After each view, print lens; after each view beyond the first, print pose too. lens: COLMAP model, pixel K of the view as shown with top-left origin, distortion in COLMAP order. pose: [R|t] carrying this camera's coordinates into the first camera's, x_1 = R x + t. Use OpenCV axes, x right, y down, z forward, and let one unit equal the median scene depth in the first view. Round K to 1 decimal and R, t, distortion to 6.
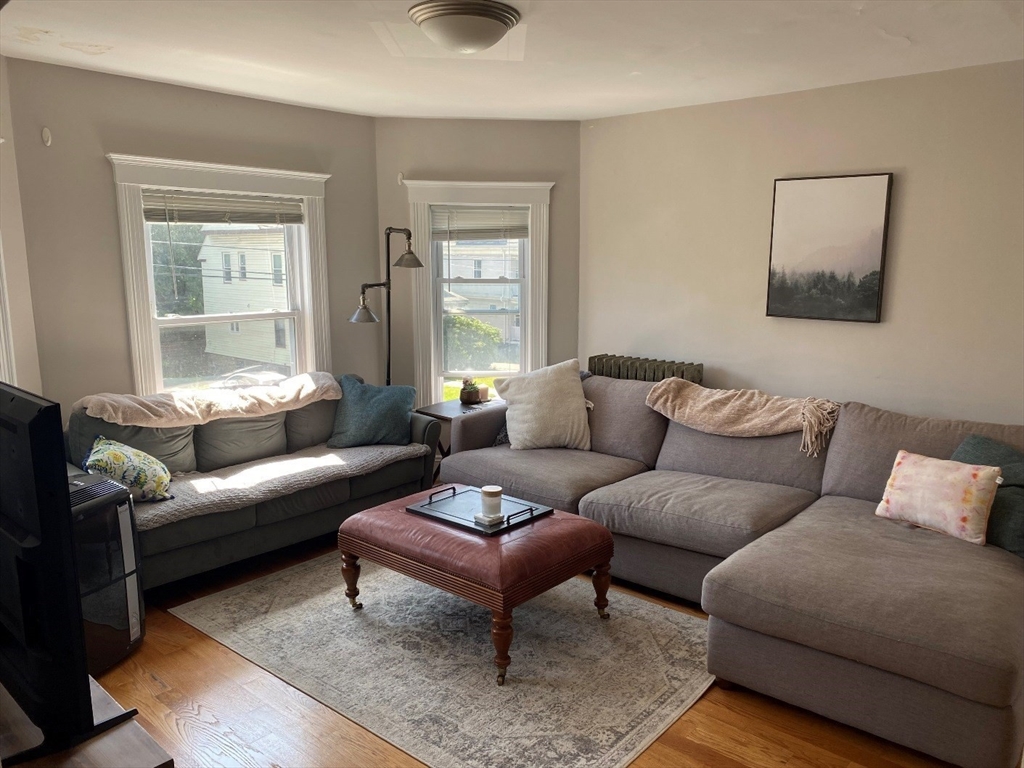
lens RADIAL K [[748.6, 0, 512.2], [0, 748.6, 416.7], [0, 0, 1]] dist [0.000770, 0.000403]
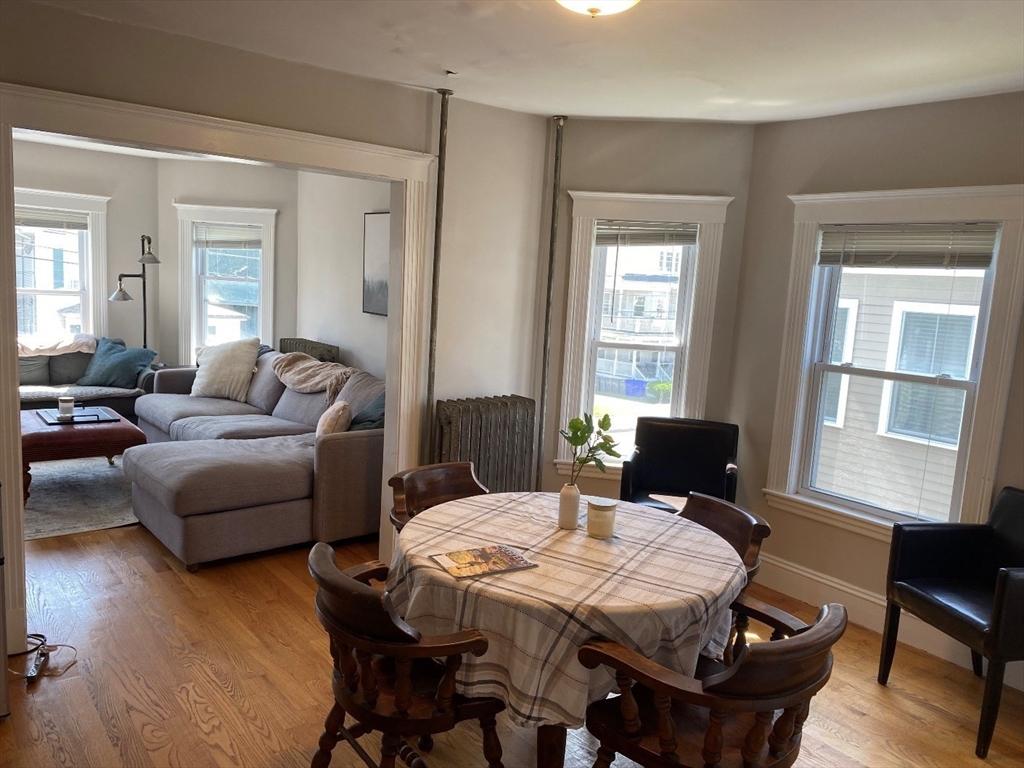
lens RADIAL K [[803.3, 0, 512.0], [0, 803.3, 384.0], [0, 0, 1]] dist [0.011533, 0.005105]
pose [[0.978725, 0.079512, -0.189142, 0.830530], [-0.095901, 0.992241, -0.079124, 0.078655], [0.181383, 0.095579, 0.978757, -0.335411]]
